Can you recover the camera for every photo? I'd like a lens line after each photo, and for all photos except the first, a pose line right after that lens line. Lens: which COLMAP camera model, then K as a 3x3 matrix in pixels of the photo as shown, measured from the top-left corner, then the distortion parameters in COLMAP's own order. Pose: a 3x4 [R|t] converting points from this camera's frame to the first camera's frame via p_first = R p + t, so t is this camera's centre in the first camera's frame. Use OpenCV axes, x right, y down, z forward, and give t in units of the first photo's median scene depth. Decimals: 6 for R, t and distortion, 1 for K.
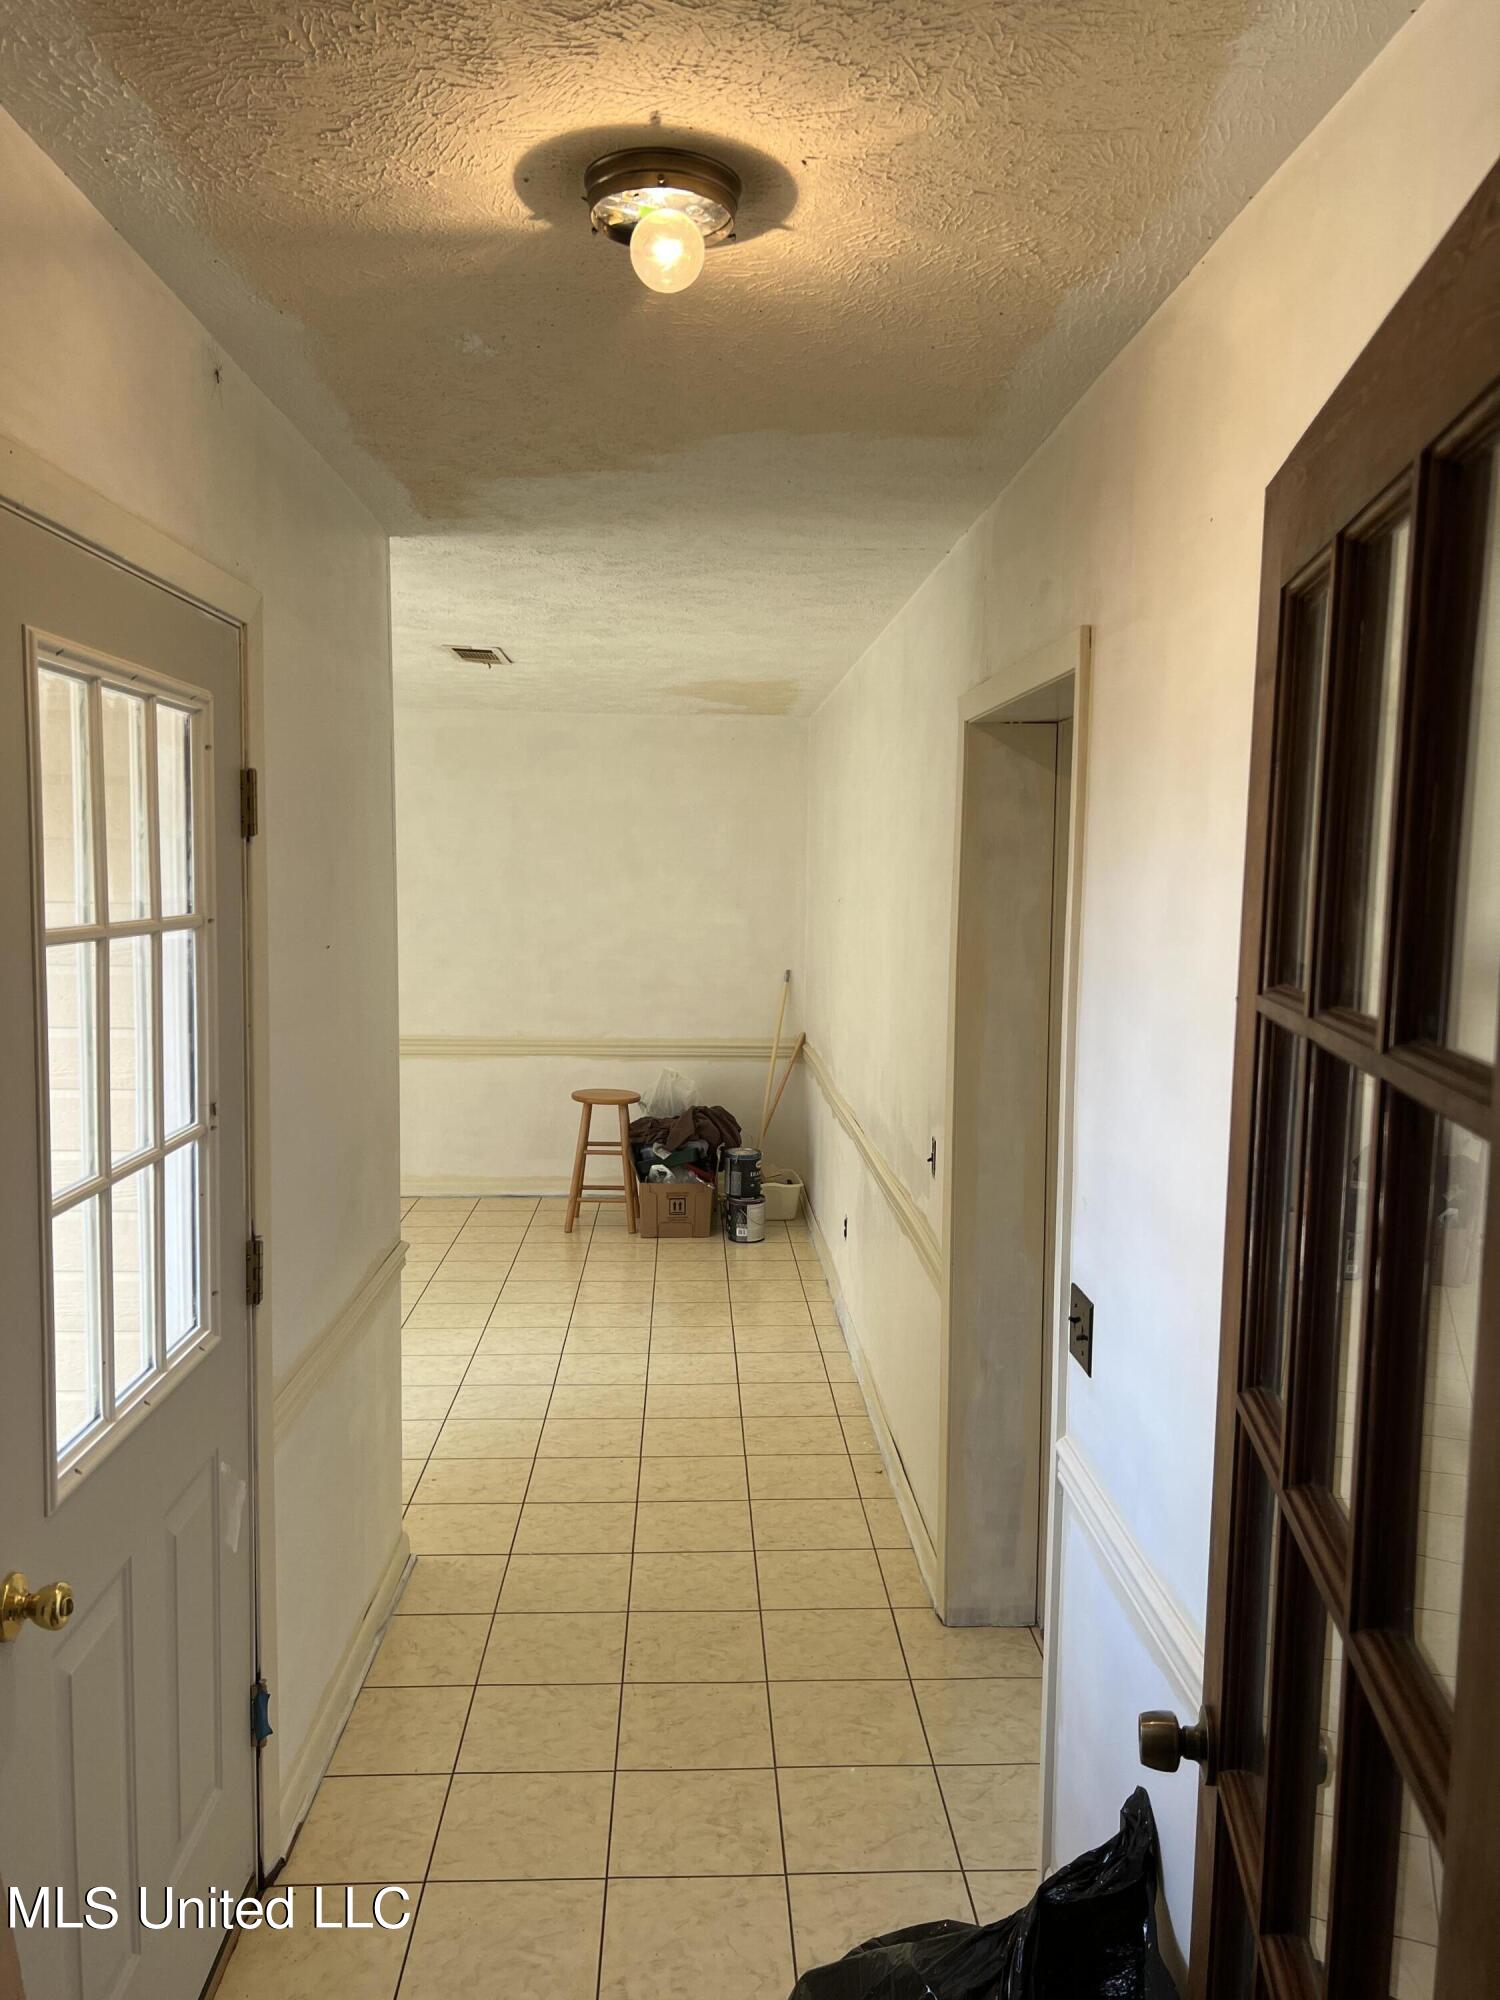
lens RADIAL K [[1470.2, 0, 750.0], [0, 1470.2, 1000.0], [0, 0, 1]] dist [0.085334, -0.090280]
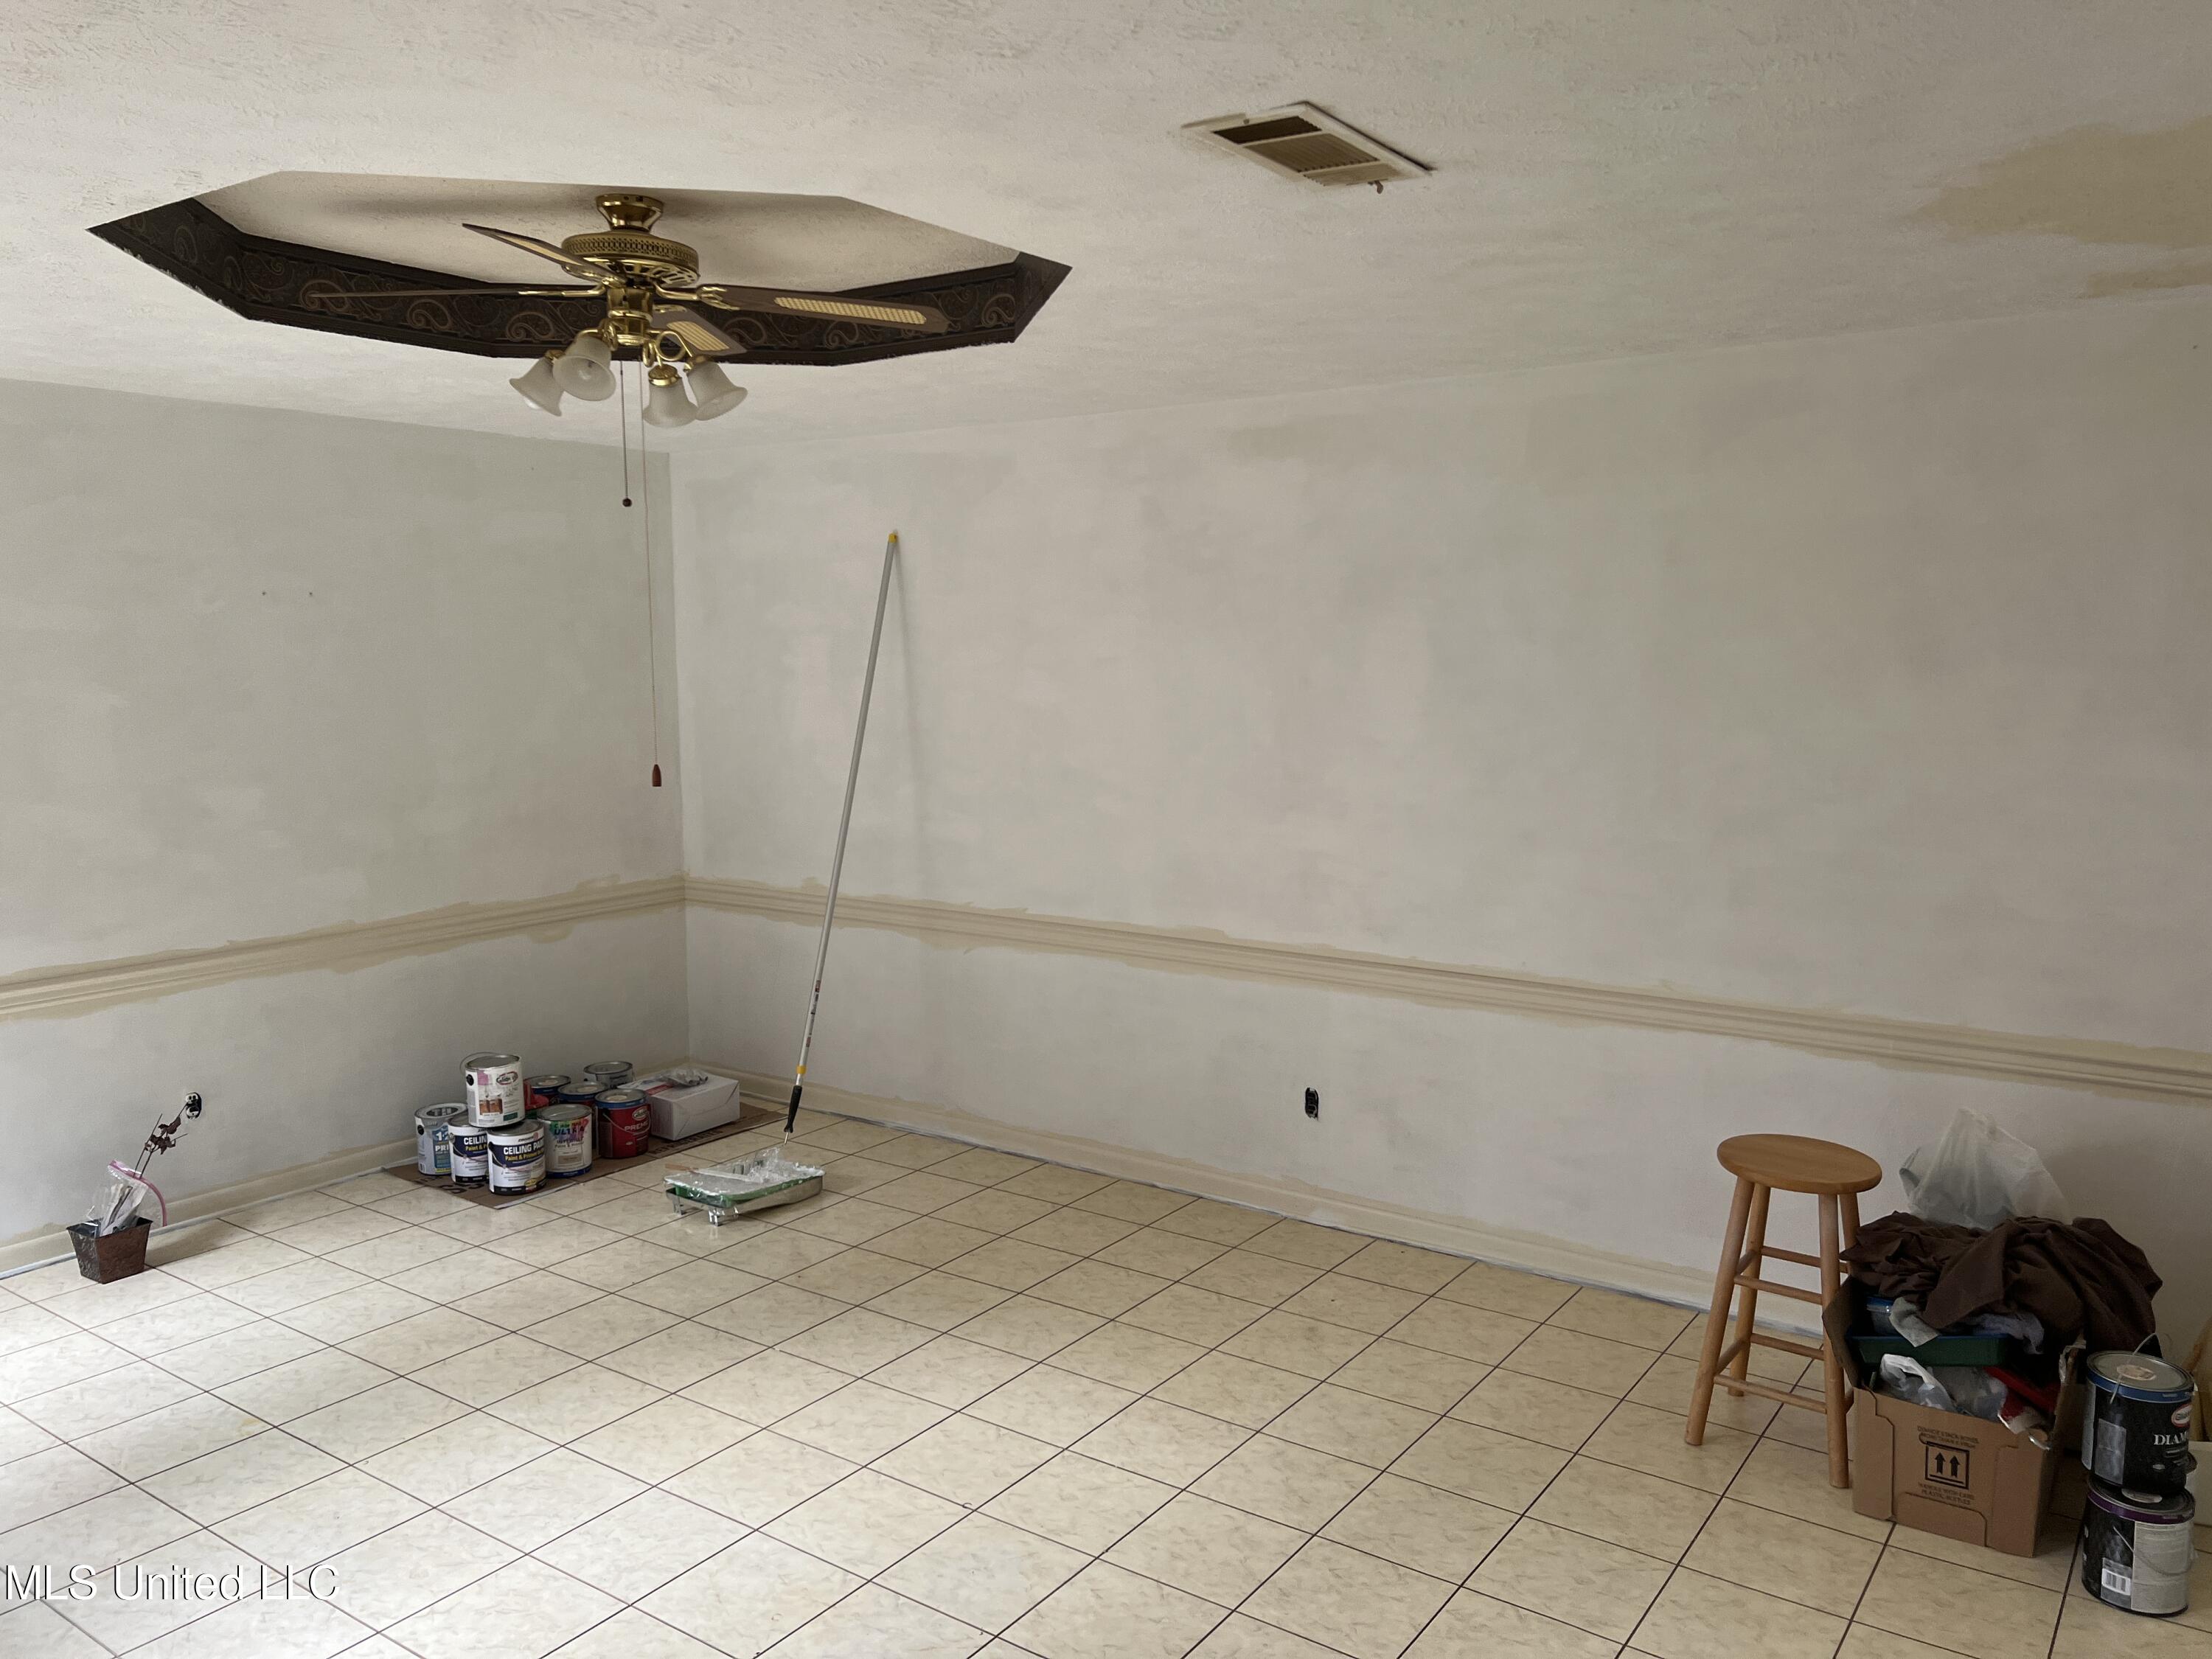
lens RADIAL K [[1626.0, 0, 1106.0], [0, 1626.0, 829.5], [0, 0, 1]] dist [0.085334, -0.090280]
pose [[0.789563, 0.039304, -0.612410, 0.043318], [-0.030653, 0.999227, 0.024610, -0.045011], [0.612904, -0.000659, 0.790157, 0.473792]]
